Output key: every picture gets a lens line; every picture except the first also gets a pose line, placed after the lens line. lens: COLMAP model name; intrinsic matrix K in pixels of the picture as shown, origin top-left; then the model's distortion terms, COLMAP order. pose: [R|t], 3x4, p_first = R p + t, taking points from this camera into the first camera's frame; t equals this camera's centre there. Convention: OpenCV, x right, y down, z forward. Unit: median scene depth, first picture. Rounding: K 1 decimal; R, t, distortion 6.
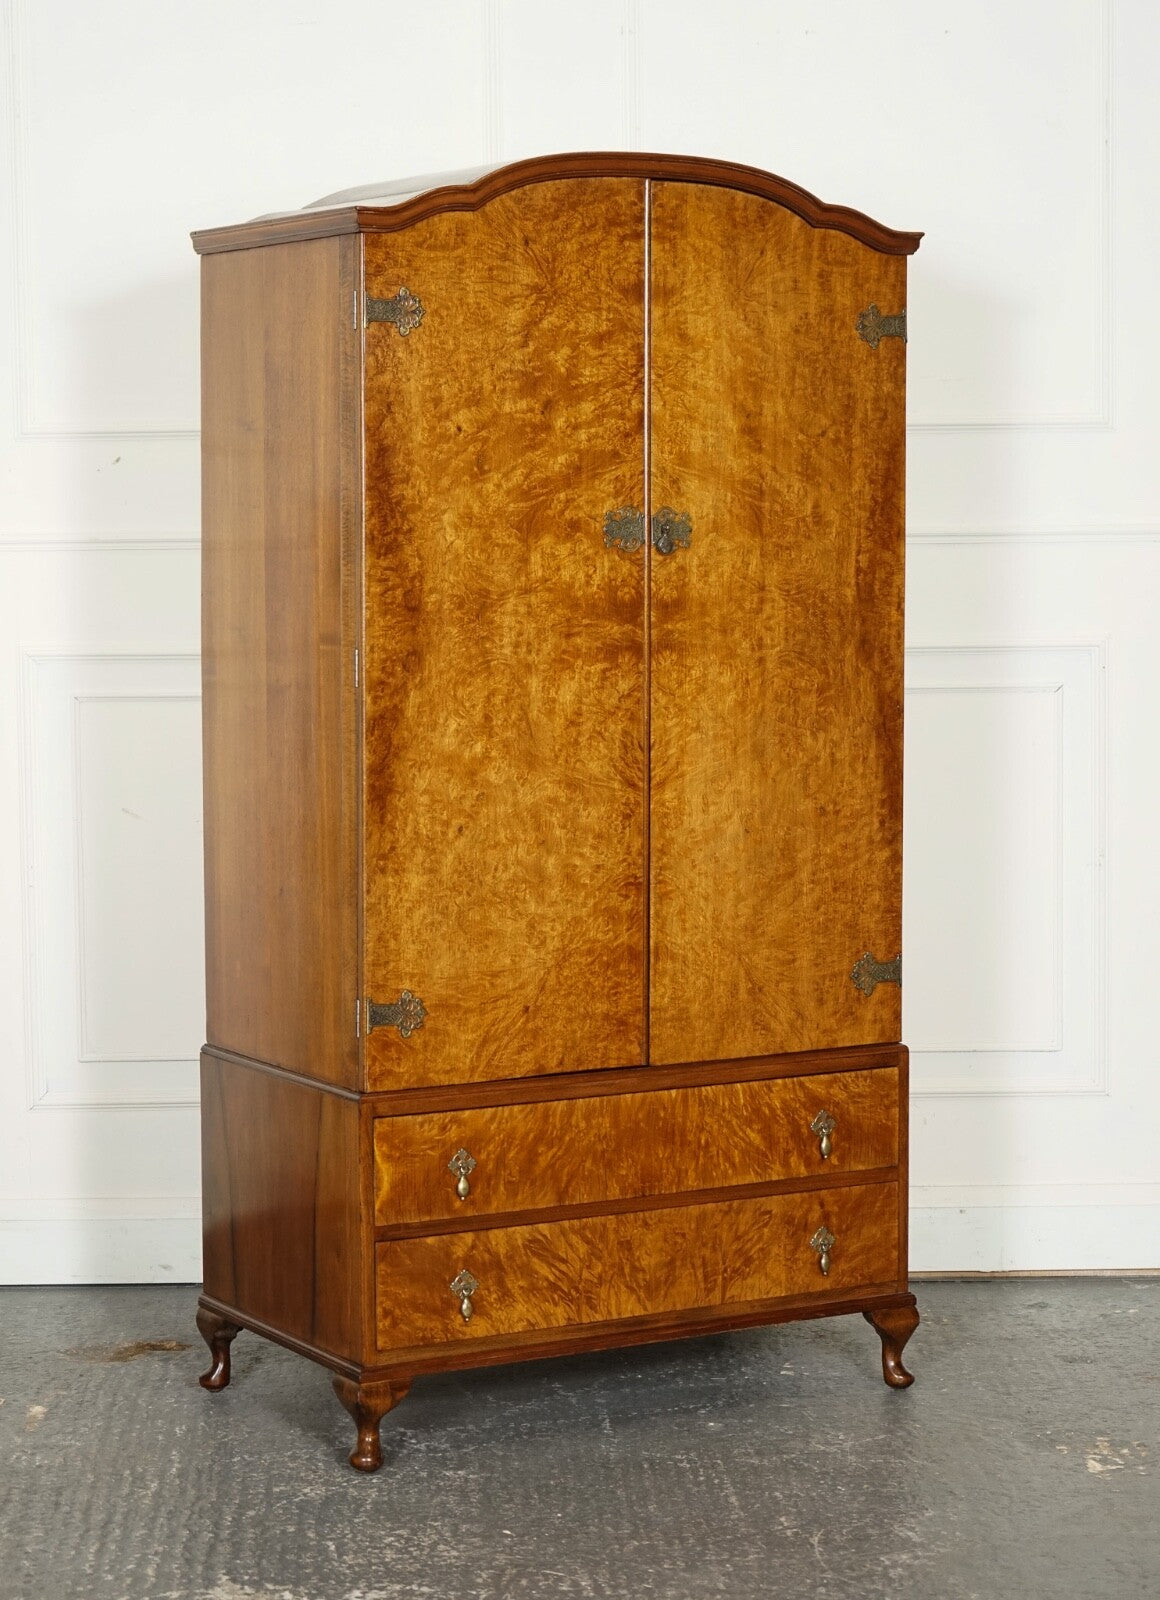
lens RADIAL K [[3457.0, 0, 580.0], [0, 3457.0, 800.0], [0, 0, 1]] dist [0.052620, 0.630928]
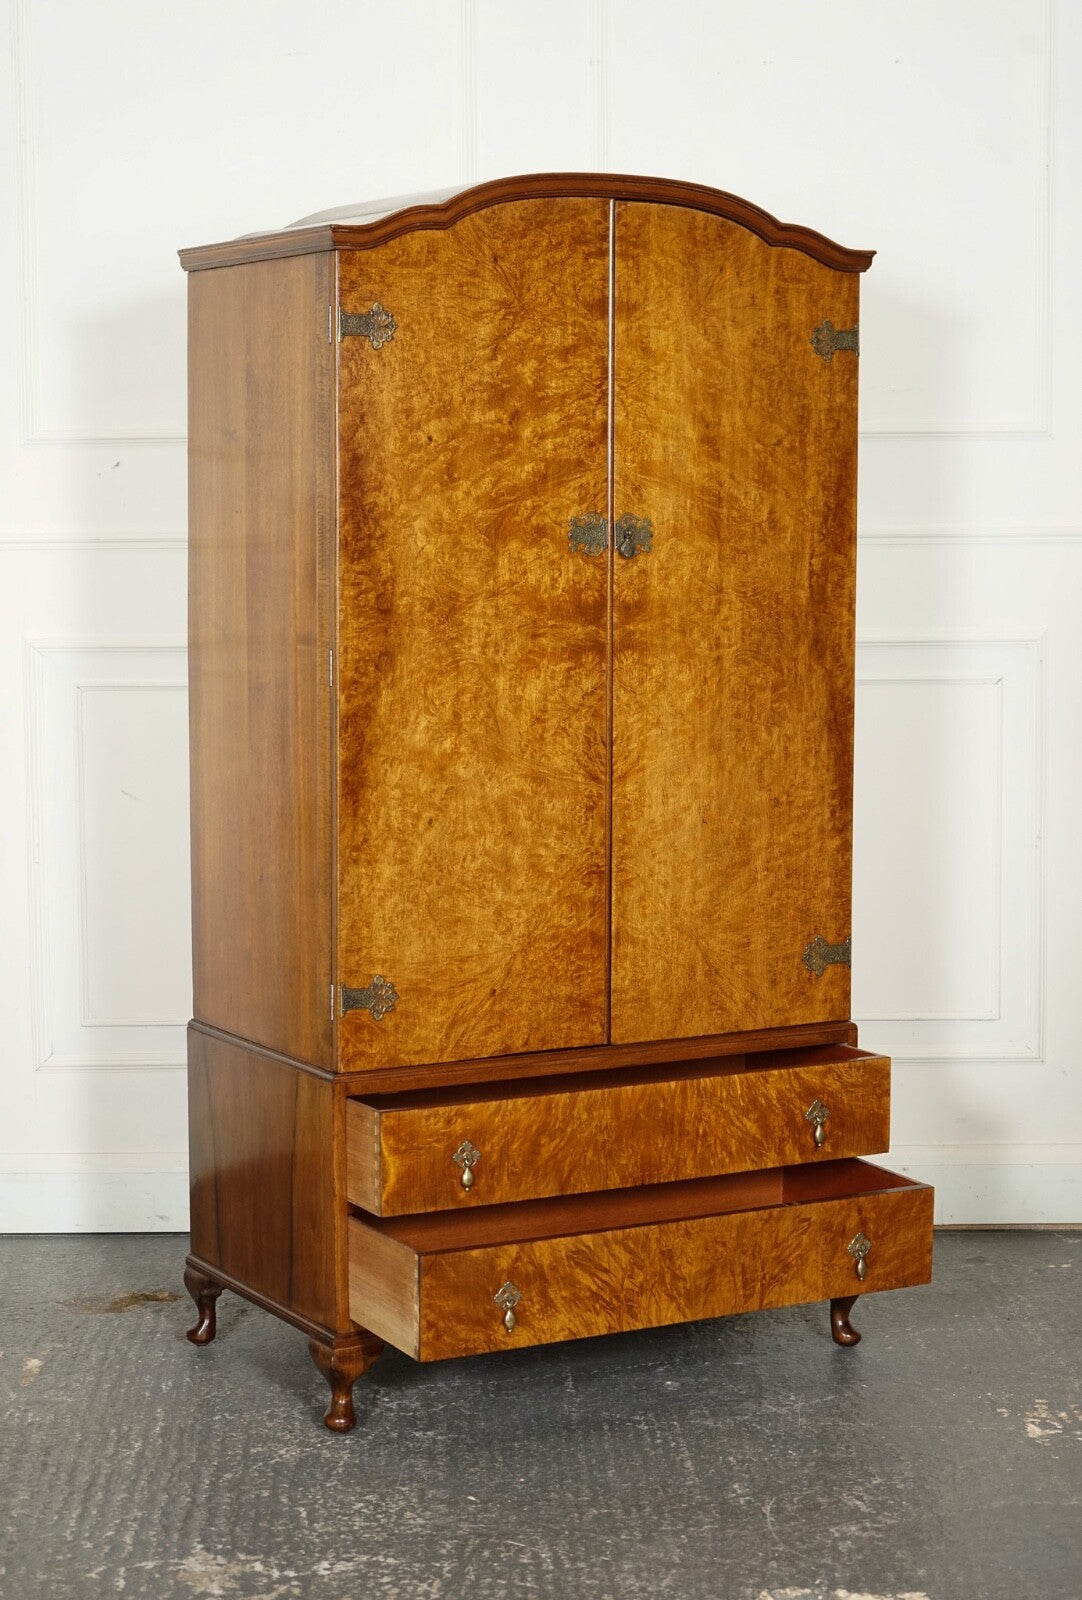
lens RADIAL K [[2926.3, 0, 499.3], [0, 2926.3, 795.8], [0, 0, 1]] dist [0.047169, -0.062381]
pose [[0.999762, 0.003288, -0.021561, 0.005280], [-0.002905, 0.999838, 0.017768, -0.015050], [0.021616, -0.017701, 0.999610, 0.113319]]
